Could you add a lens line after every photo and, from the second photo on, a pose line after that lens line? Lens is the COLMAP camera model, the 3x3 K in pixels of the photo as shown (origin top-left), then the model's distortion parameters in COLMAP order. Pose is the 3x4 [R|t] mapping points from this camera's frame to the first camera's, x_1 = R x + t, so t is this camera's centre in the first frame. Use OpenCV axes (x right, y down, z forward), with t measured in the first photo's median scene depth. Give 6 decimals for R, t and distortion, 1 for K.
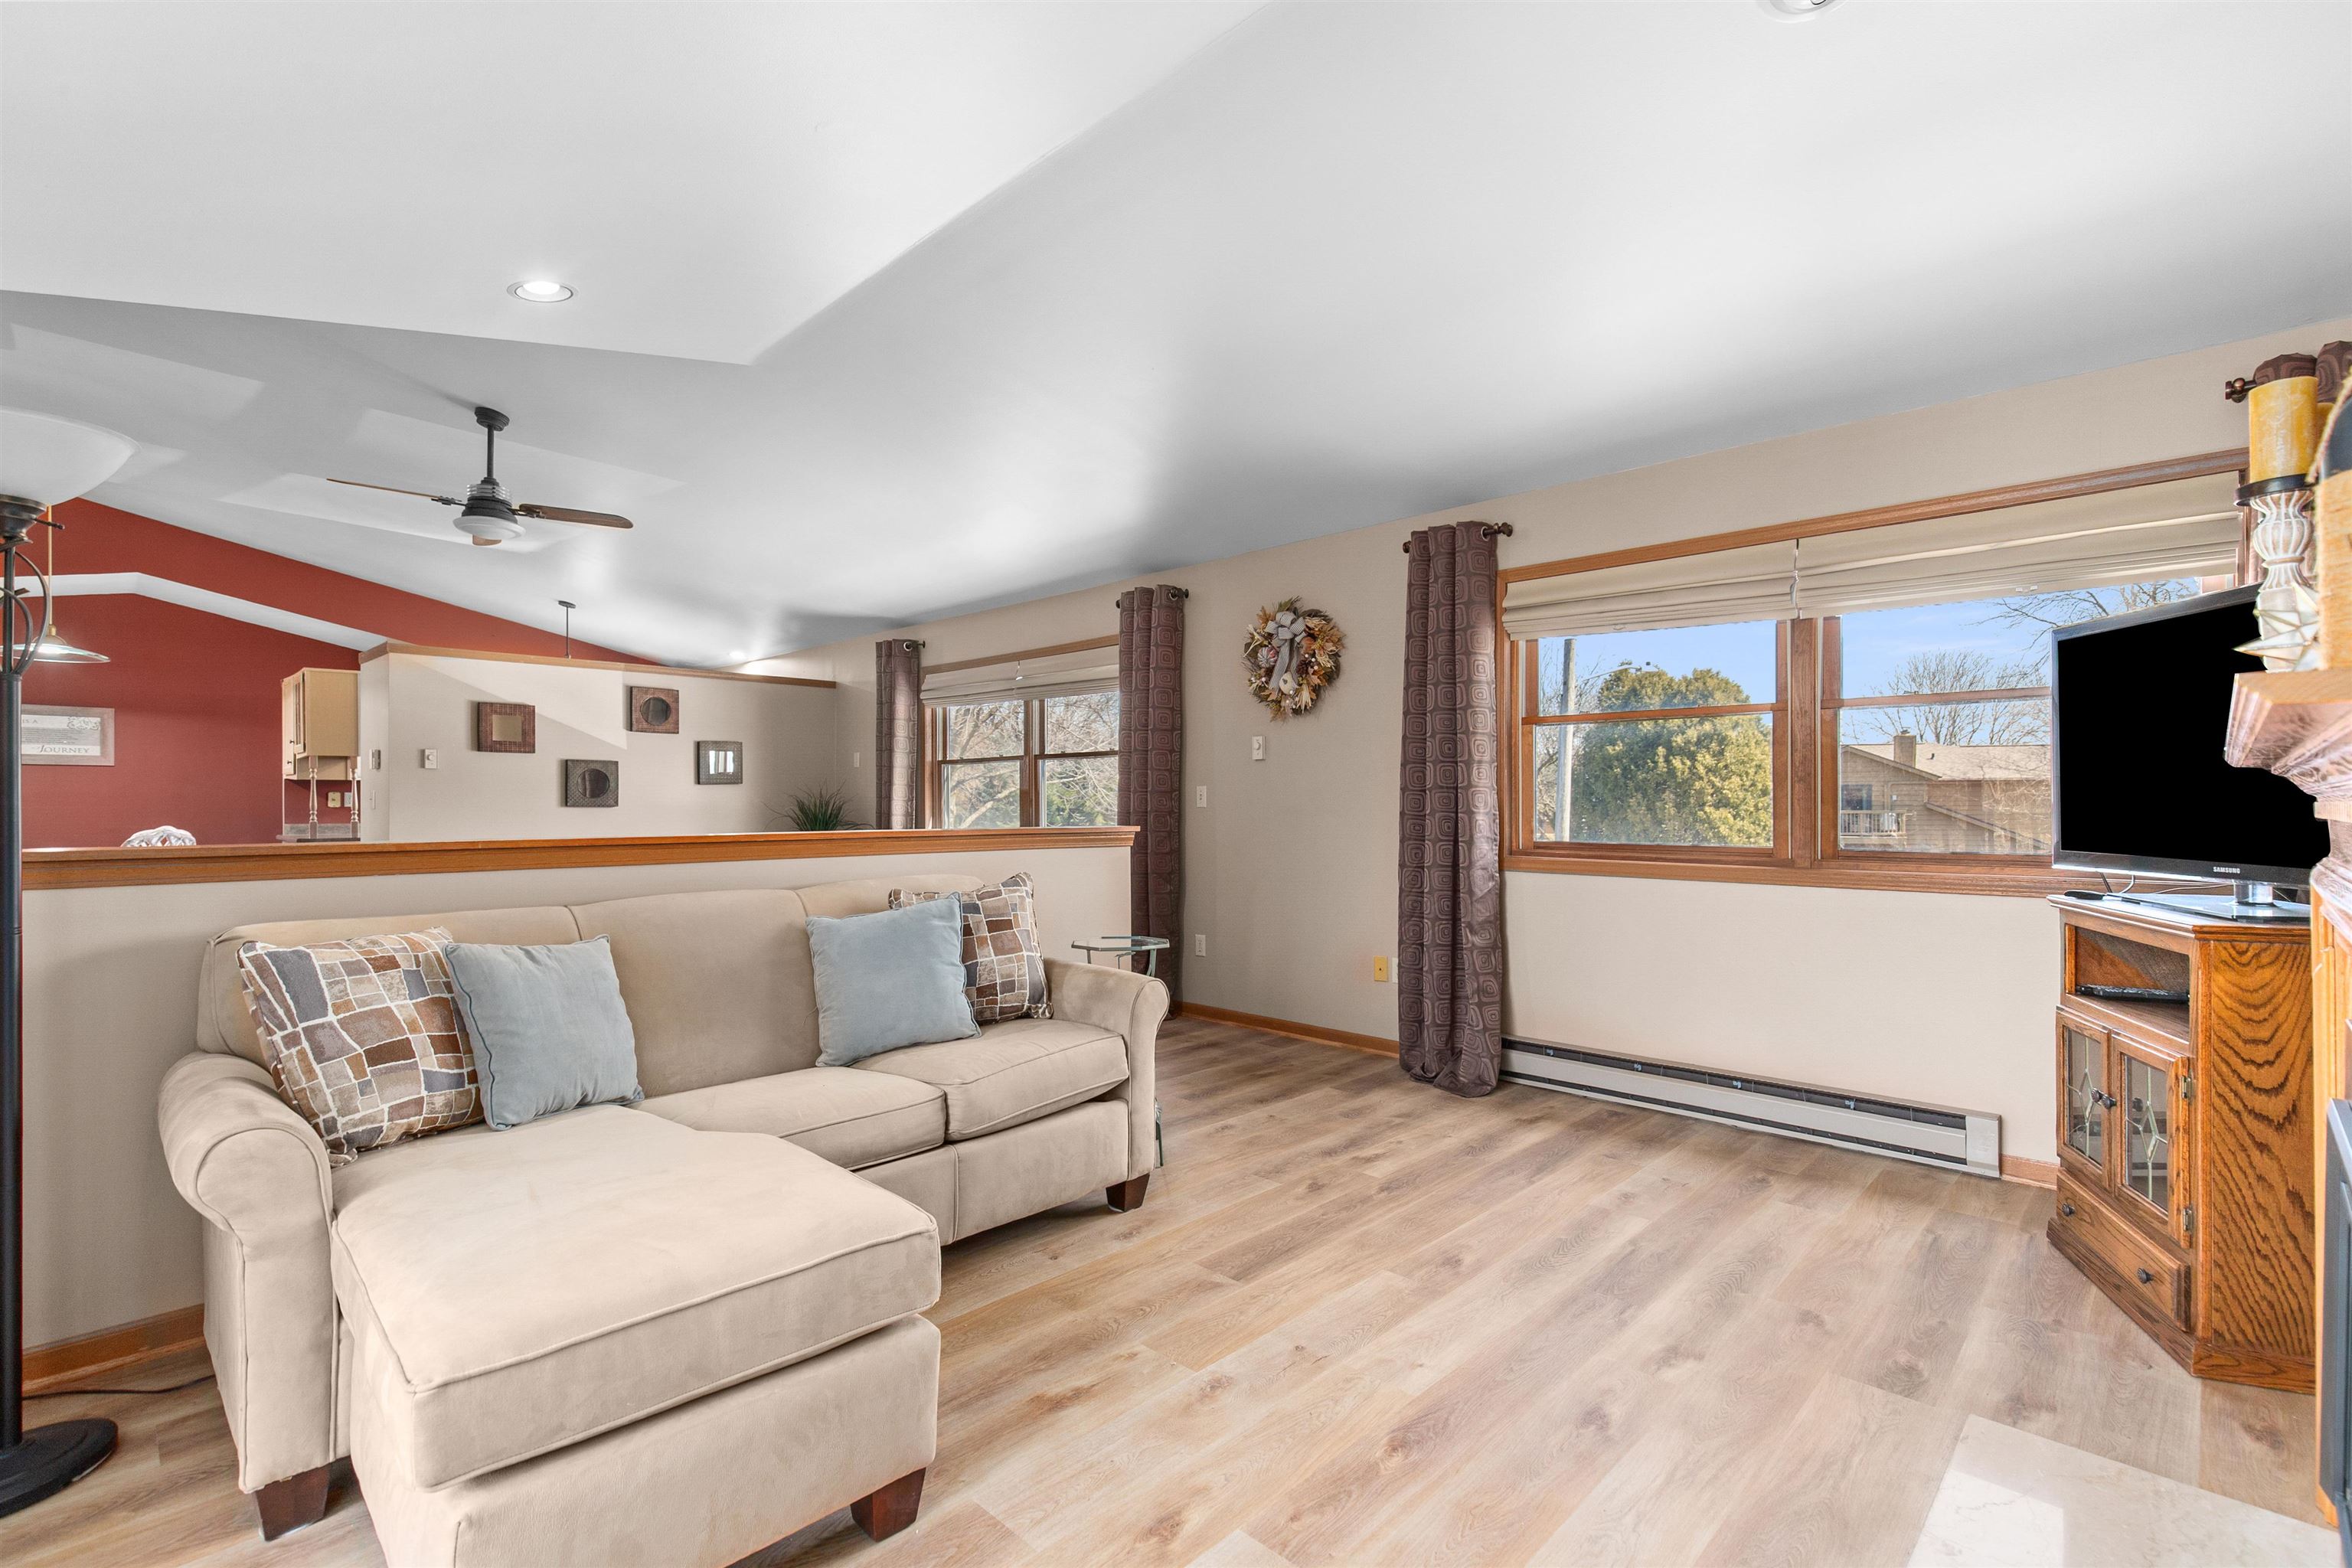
lens RADIAL K [[1053.2, 0, 1178.1], [0, 1053.2, 801.9], [0, 0, 1]] dist [0.003633, -0.000246]
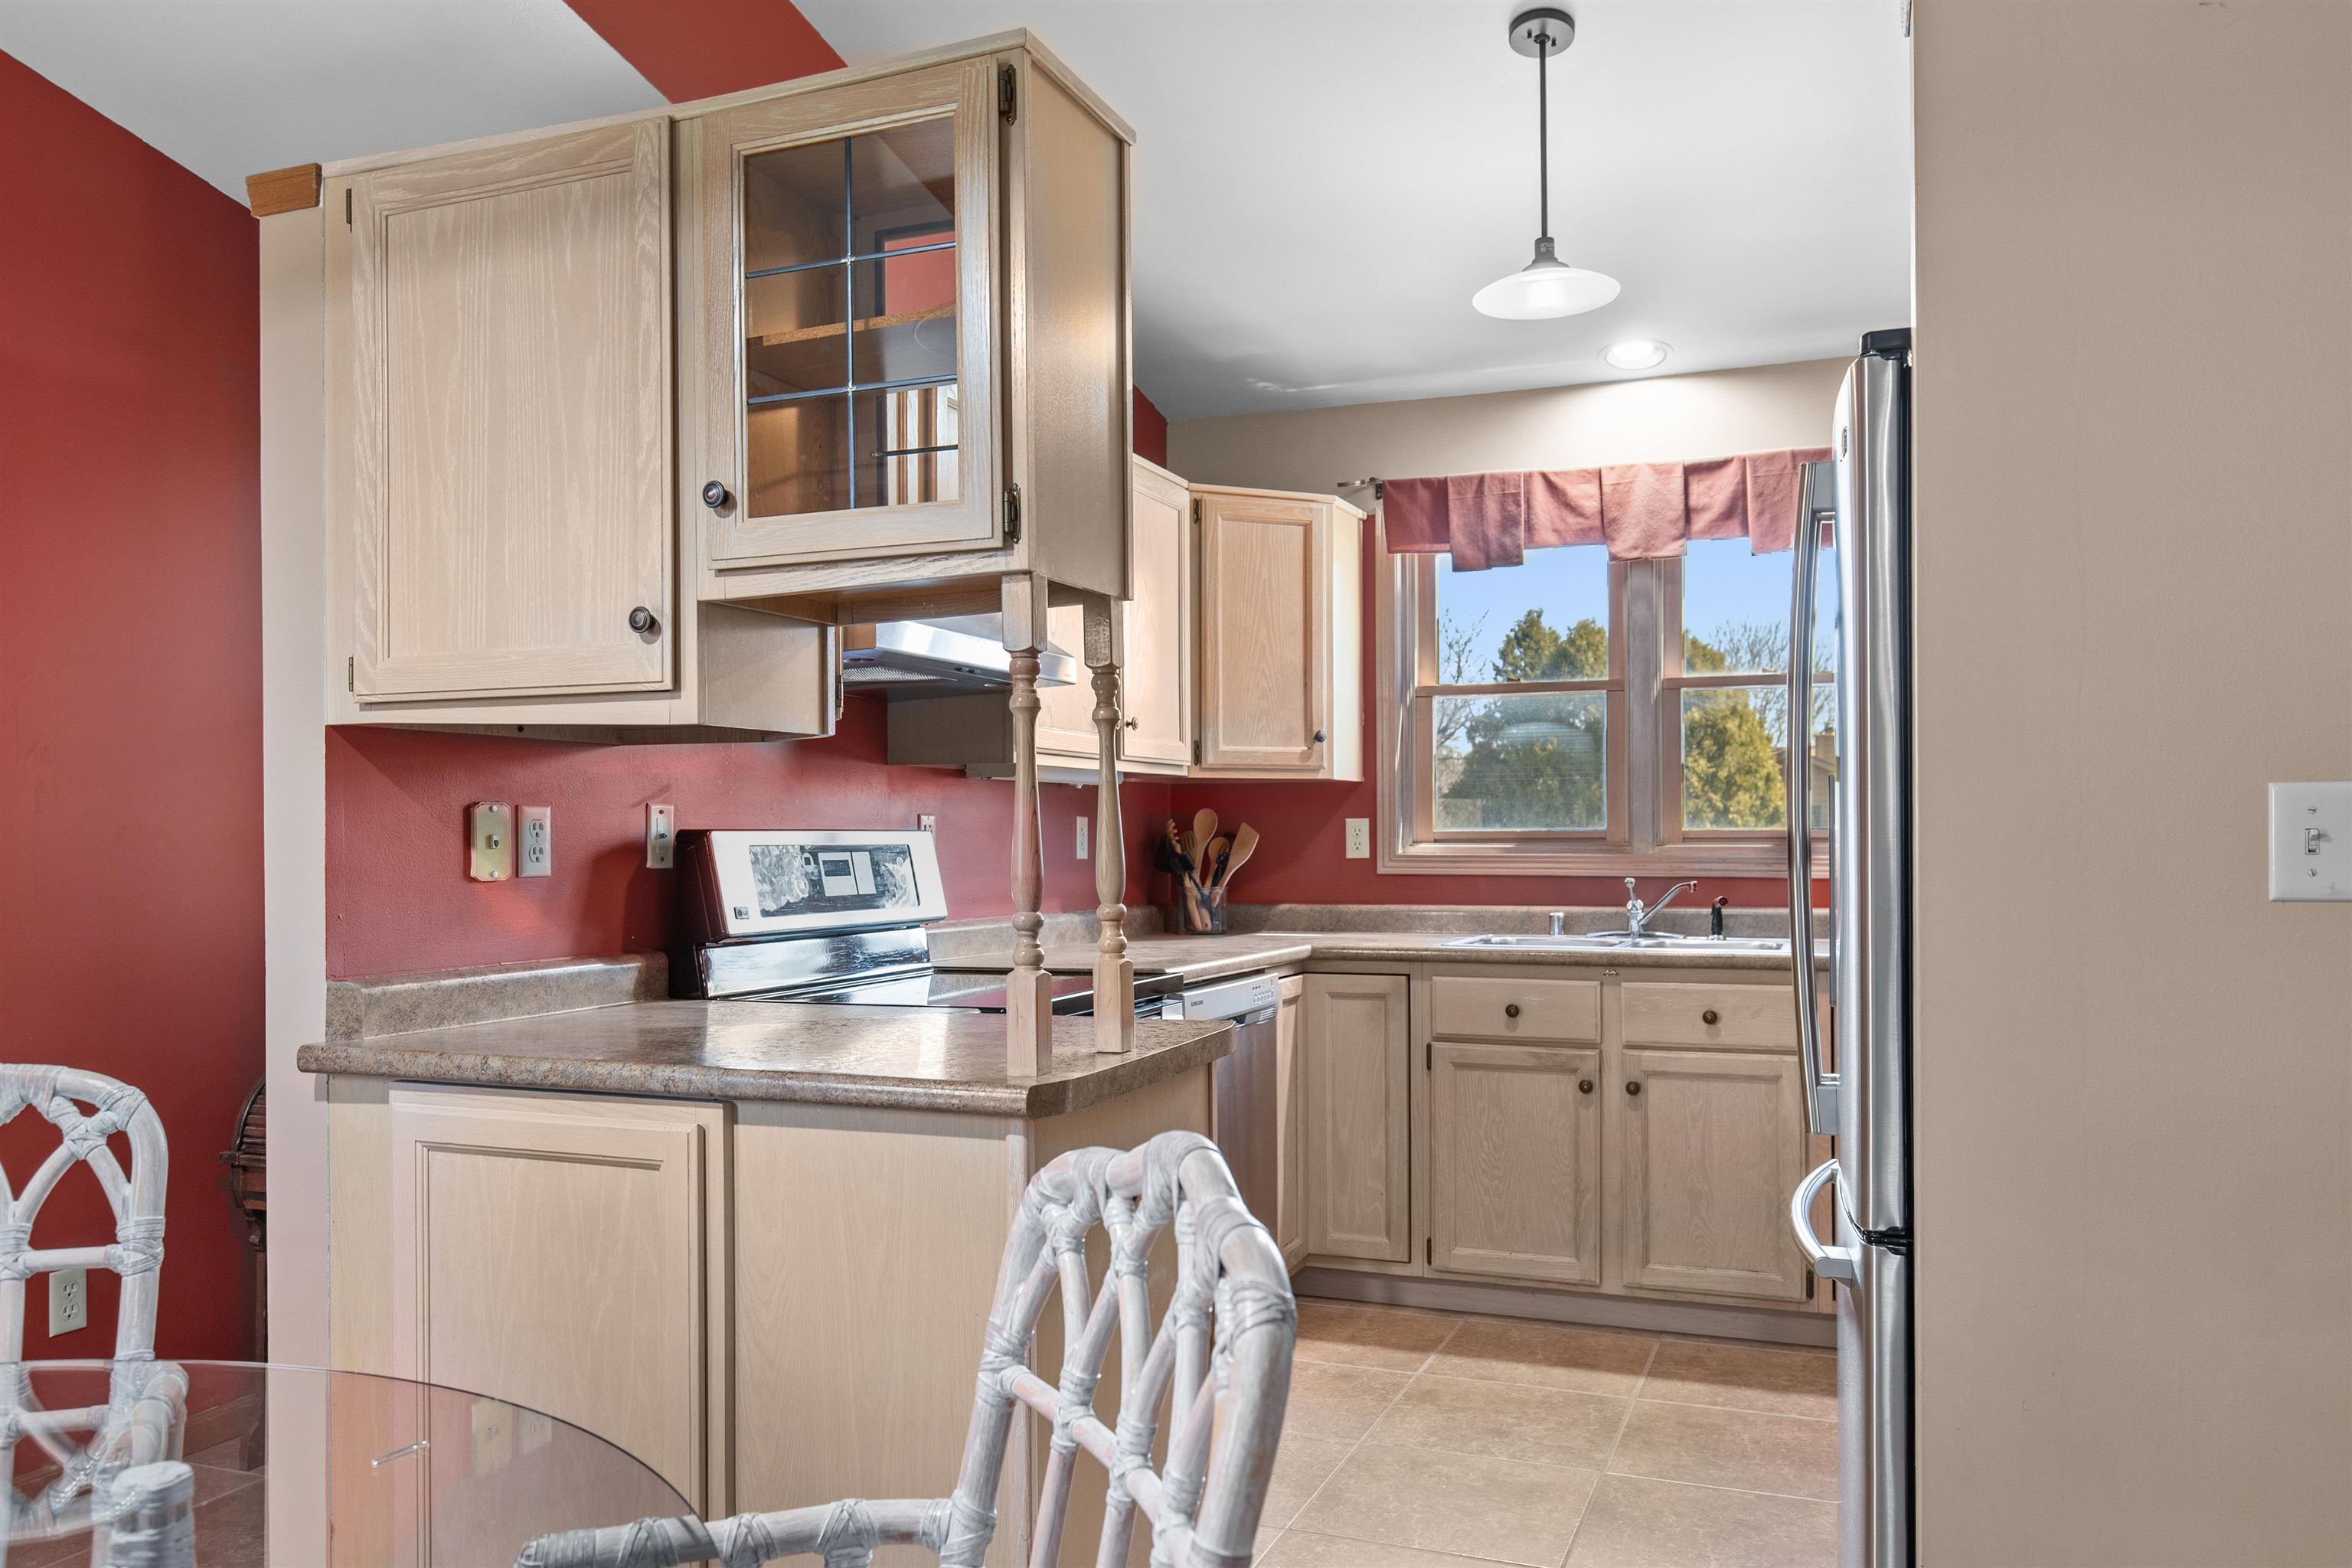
lens RADIAL K [[1737.2, 0, 1176.1], [0, 1737.2, 812.7], [0, 0, 1]] dist [-0.003035, 0.000471]
pose [[0.926242, 0.000731, 0.376928, -1.073018], [0.003979, 0.999923, -0.011717, -0.004349], [-0.376908, 0.012352, 0.926169, 0.880089]]
